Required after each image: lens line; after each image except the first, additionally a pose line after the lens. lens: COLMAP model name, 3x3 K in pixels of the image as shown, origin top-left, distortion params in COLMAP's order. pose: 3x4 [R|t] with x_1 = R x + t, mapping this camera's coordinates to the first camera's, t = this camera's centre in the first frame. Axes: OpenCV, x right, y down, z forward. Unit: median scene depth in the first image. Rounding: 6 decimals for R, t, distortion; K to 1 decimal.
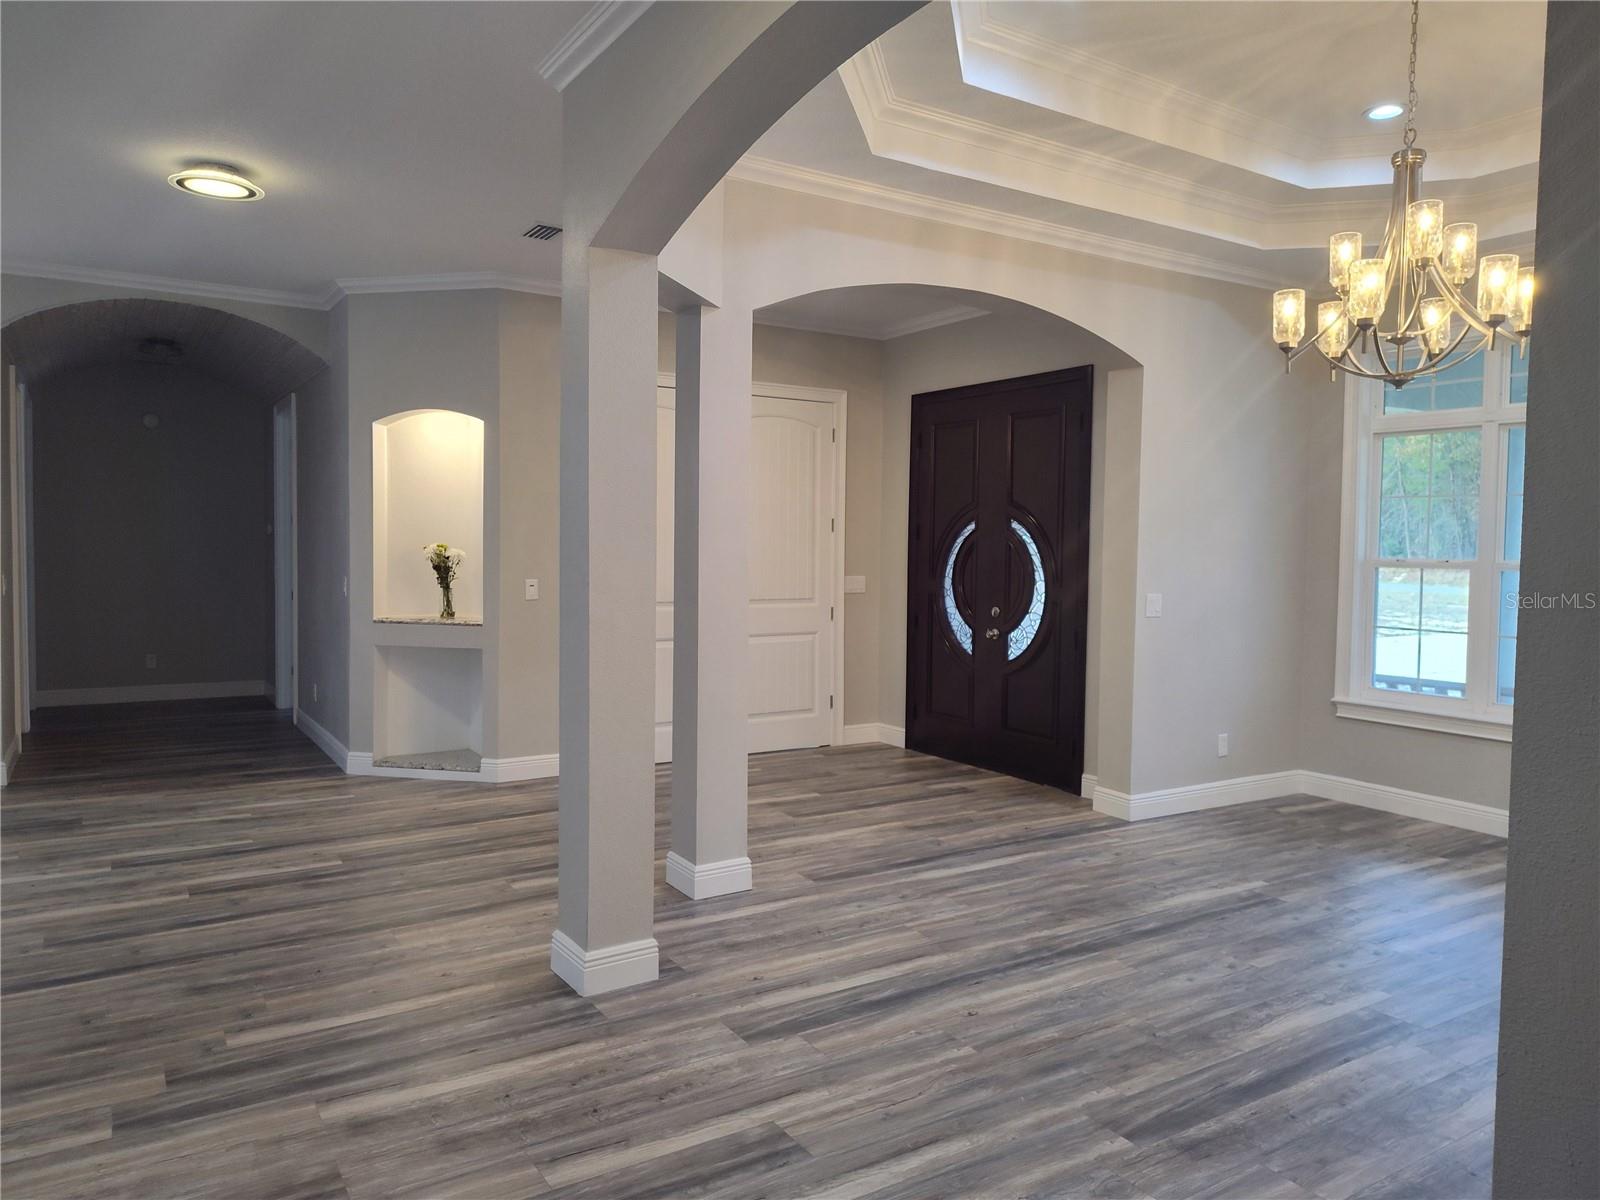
lens RADIAL K [[1112.1, 0, 800.0], [0, 1112.1, 600.0], [0, 0, 1]] dist [0.093652, -0.092645]
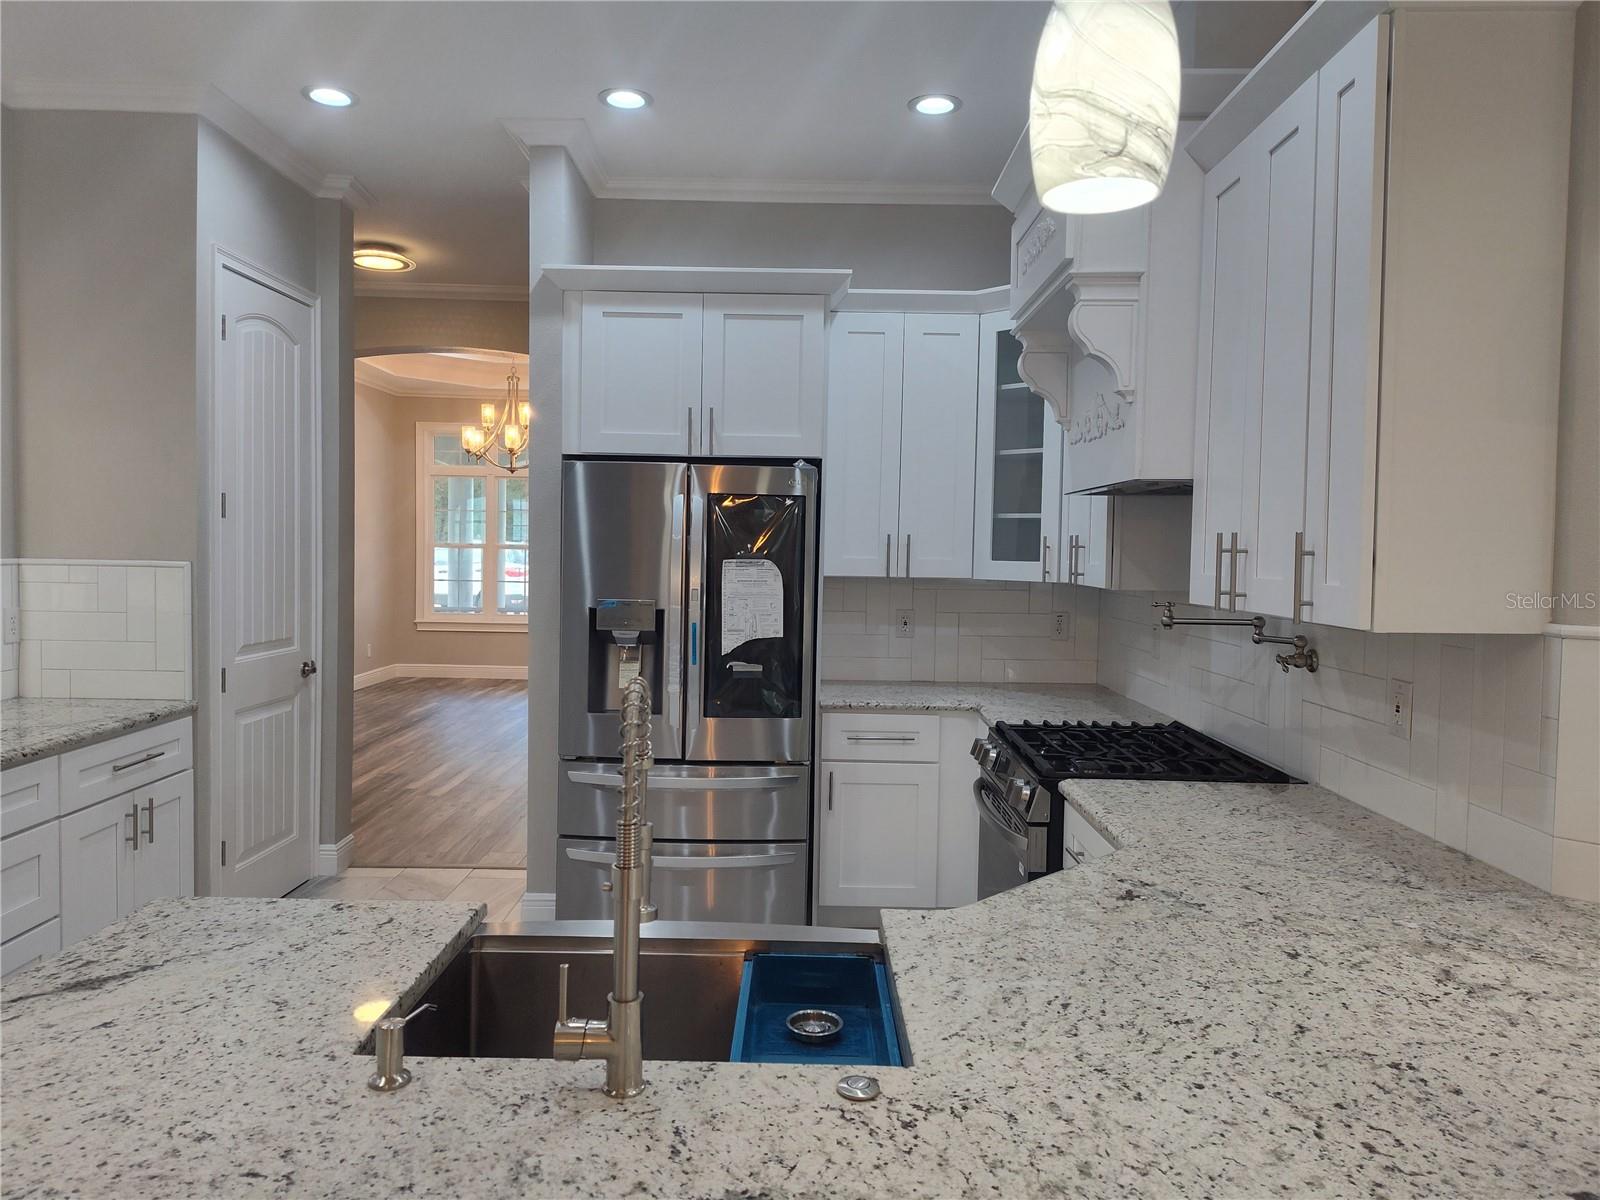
lens RADIAL K [[1089.1, 0, 789.6], [0, 1089.1, 582.6], [0, 0, 1]] dist [0.061252, -0.060889]
pose [[0.543512, -0.037168, 0.838578, -0.856028], [0.031132, 0.999224, 0.024111, 0.005118], [-0.838824, 0.013002, 0.544248, -0.569514]]
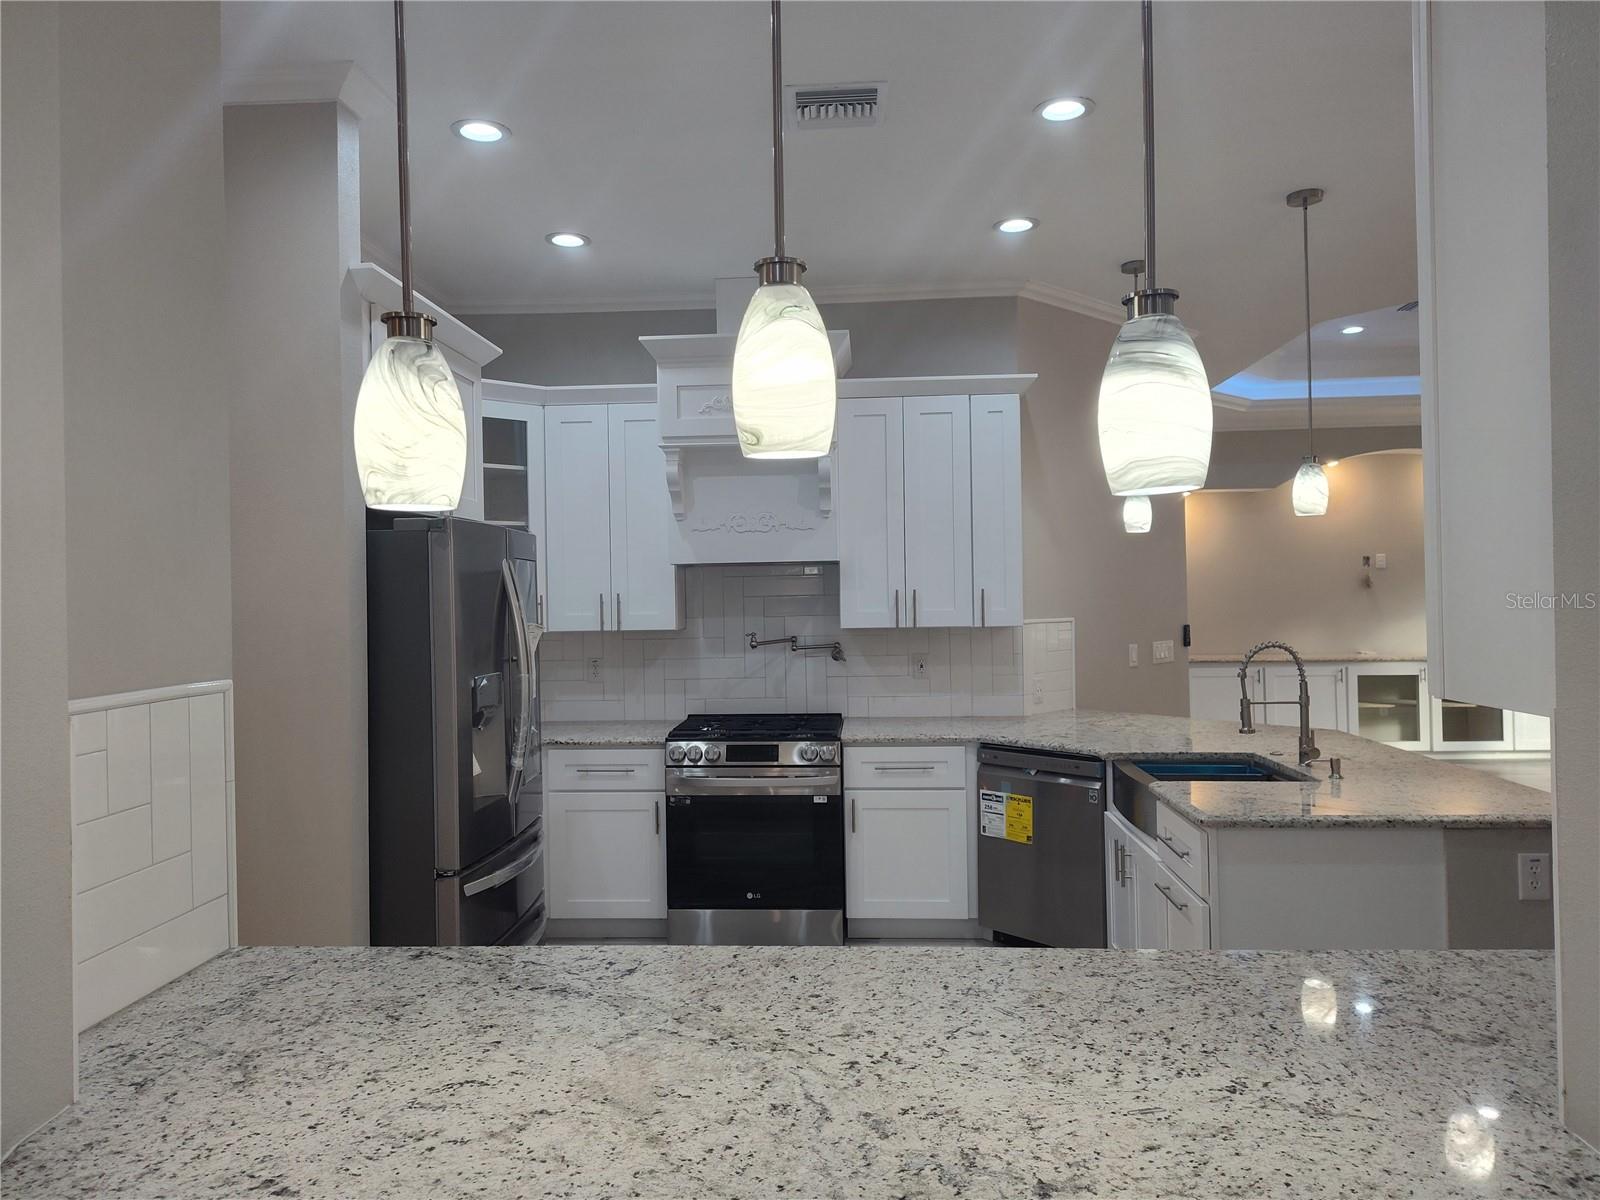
lens RADIAL K [[1086.5, 0, 799.0], [0, 1086.5, 589.4], [0, 0, 1]] dist [0.055442, -0.059078]
pose [[-0.810143, -0.001996, 0.586229, -0.842207], [0.030772, 0.998471, 0.045926, -0.045179], [-0.585424, 0.055246, -0.808843, 0.343230]]
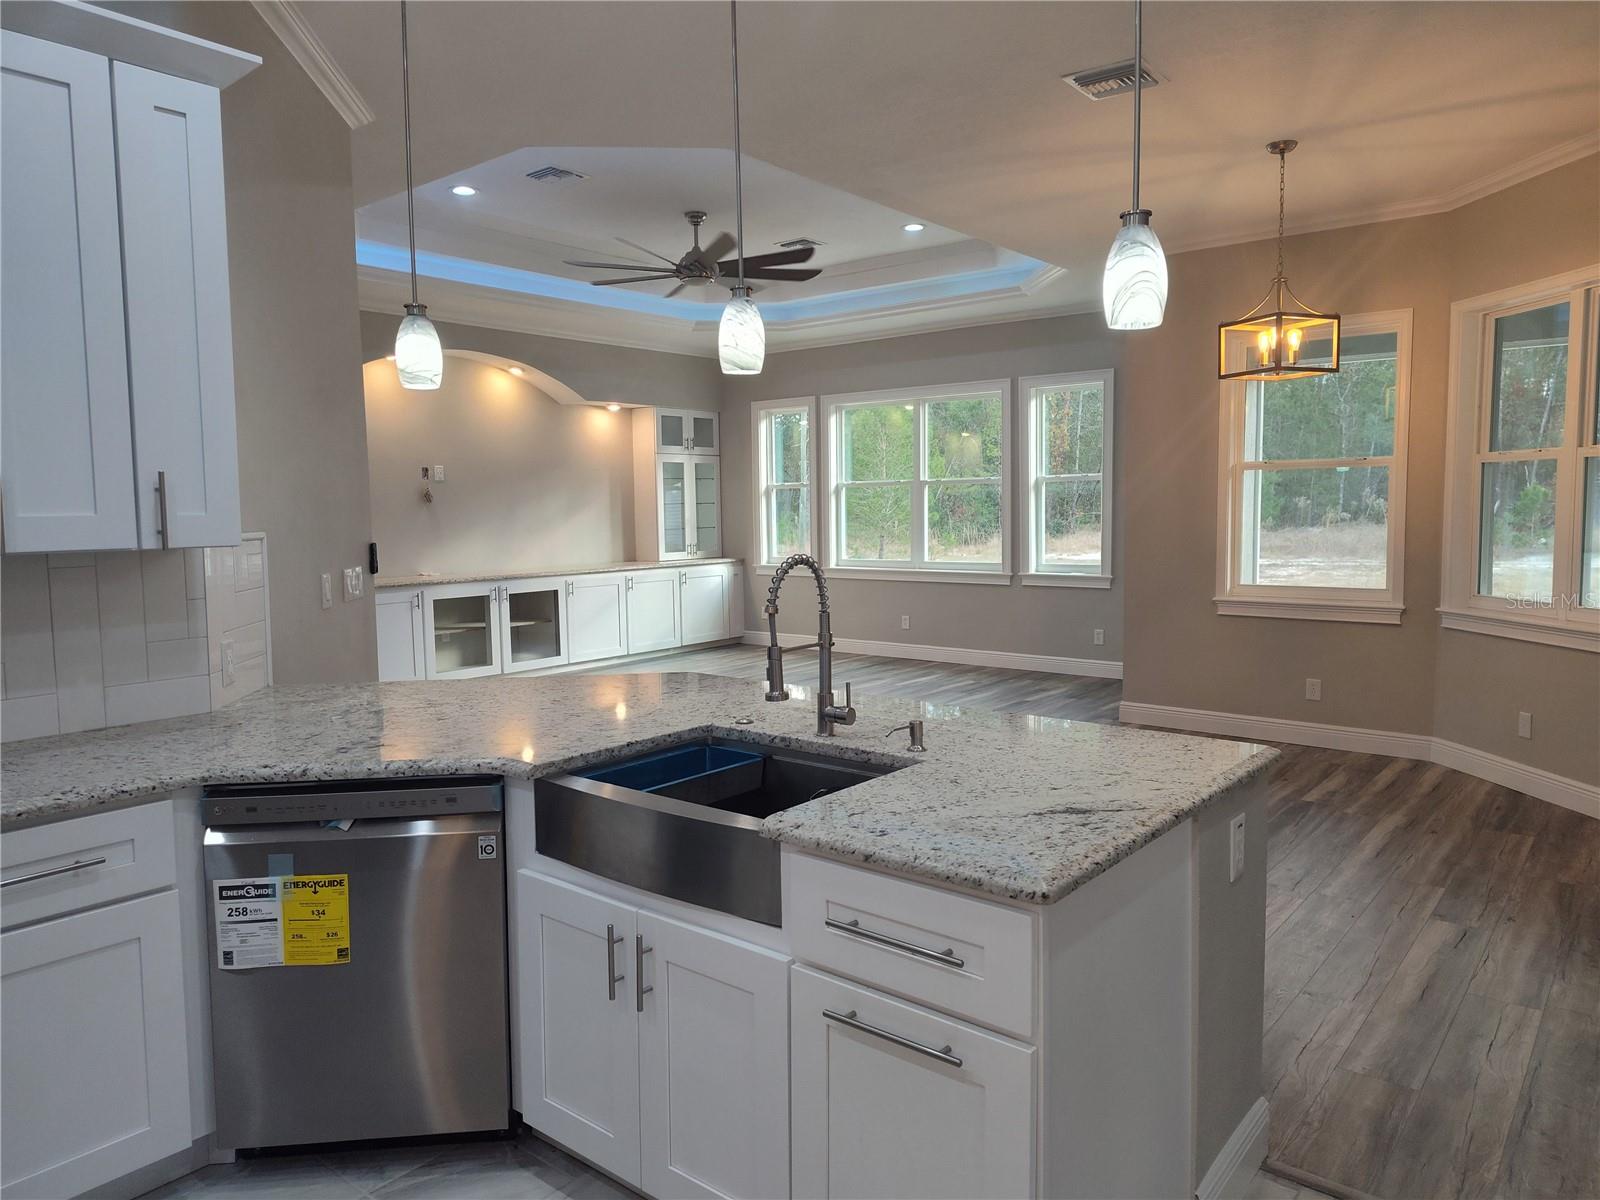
lens RADIAL K [[1082.2, 0, 792.4], [0, 1082.2, 592.5], [0, 0, 1]] dist [0.051244, -0.056743]
pose [[-0.950569, 0.020116, -0.309861, -0.530648], [-0.018872, 0.992312, 0.122313, -0.008579], [0.309939, 0.122114, -0.942882, 0.017763]]
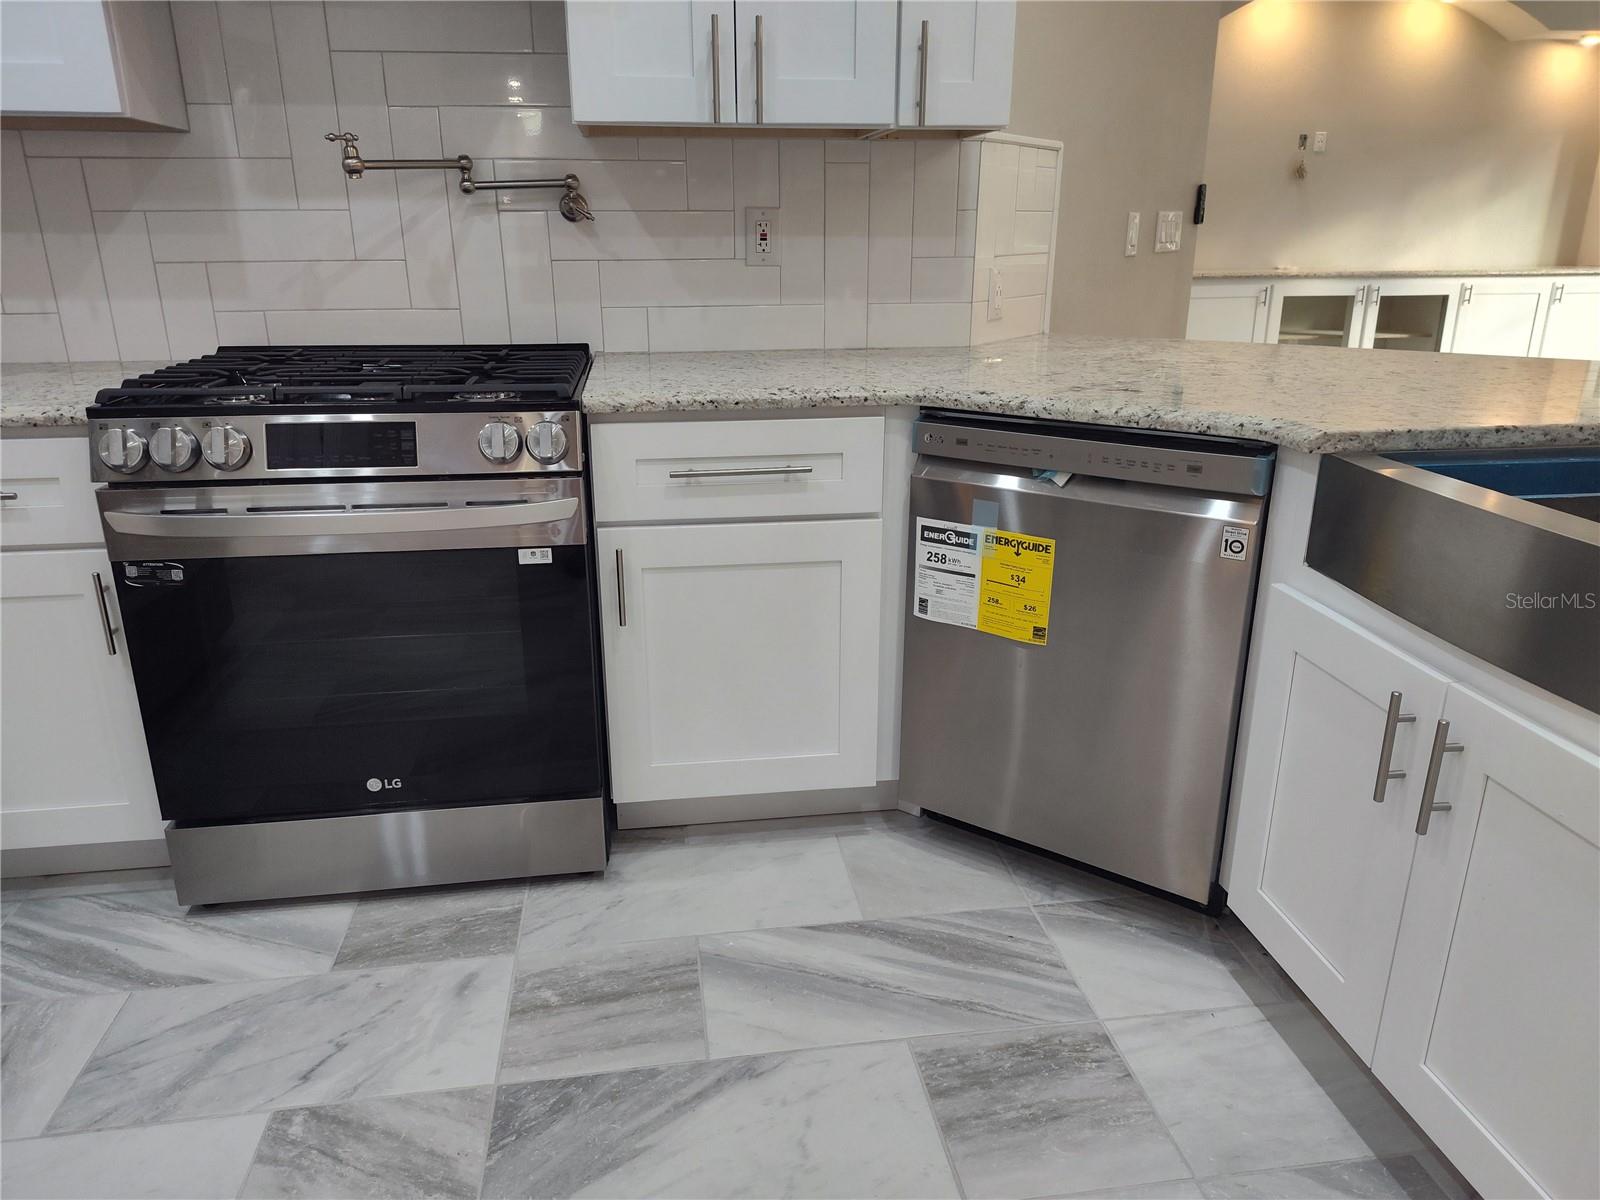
lens RADIAL K [[1086.5, 0, 799.0], [0, 1086.5, 589.4], [0, 0, 1]] dist [0.055442, -0.059078]
pose [[-0.910657, -0.143219, 0.387547, -0.557413], [0.007056, 0.932471, 0.361175, 0.047936], [-0.413104, 0.331641, -0.848151, -0.100364]]
